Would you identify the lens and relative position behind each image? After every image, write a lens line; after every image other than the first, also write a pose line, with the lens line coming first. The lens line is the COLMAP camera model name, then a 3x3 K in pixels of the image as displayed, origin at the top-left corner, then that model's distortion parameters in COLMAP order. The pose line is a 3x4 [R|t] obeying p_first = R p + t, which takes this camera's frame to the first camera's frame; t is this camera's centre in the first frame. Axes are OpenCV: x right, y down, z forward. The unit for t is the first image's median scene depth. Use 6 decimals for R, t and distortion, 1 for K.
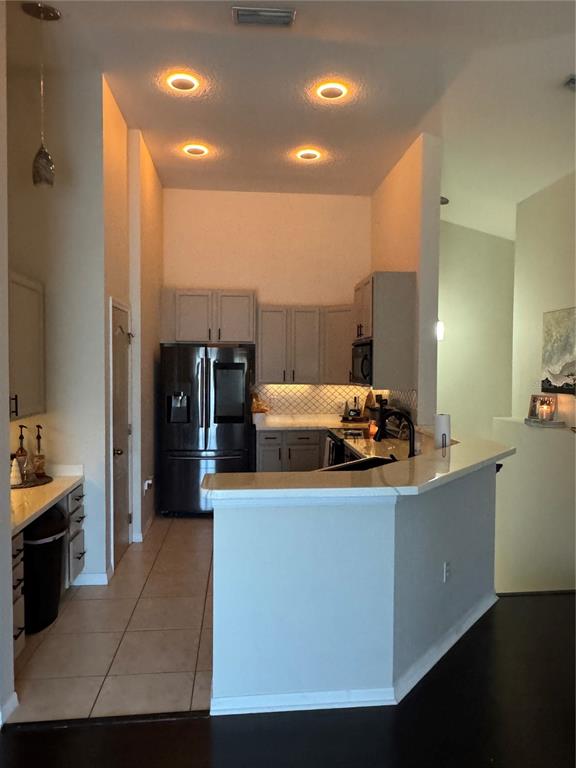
lens RADIAL K [[520.3, 0, 288.0], [0, 520.3, 384.0], [0, 0, 1]] dist [0.004794, 0.000582]
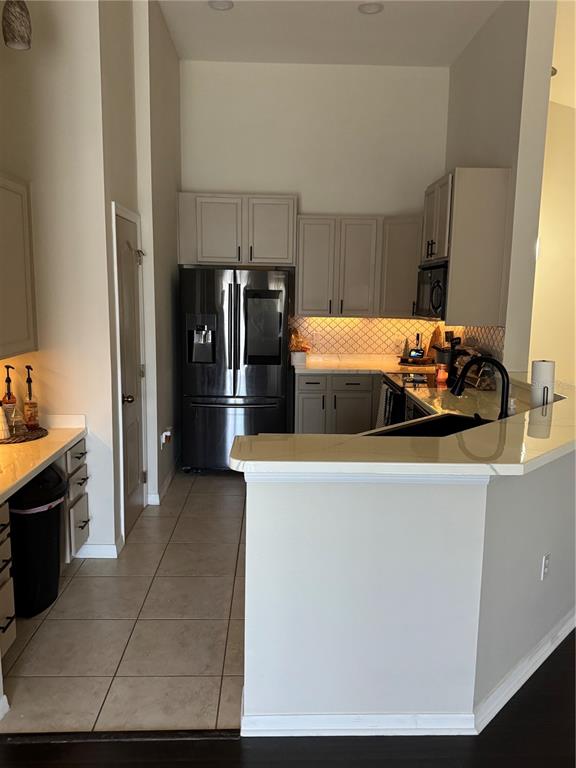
lens RADIAL K [[594.5, 0, 288.0], [0, 594.5, 384.0], [0, 0, 1]] dist [0.110601, -0.179300]
pose [[0.997768, 0.019033, -0.064004, -0.015608], [-0.011416, 0.993026, 0.117338, -0.005769], [0.065791, -0.116346, 0.991027, 0.083465]]
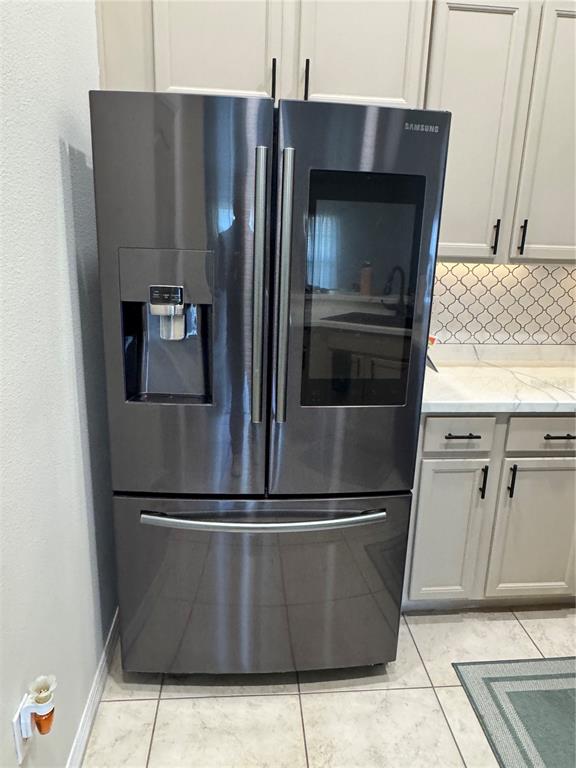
lens RADIAL K [[520.3, 0, 288.0], [0, 520.3, 384.0], [0, 0, 1]] dist [0.004794, 0.000582]
pose [[0.999646, 0.026381, -0.003315, -0.181878], [-0.024866, 0.971728, 0.234788, 0.001078], [0.009415, -0.234623, 0.972041, 0.911631]]
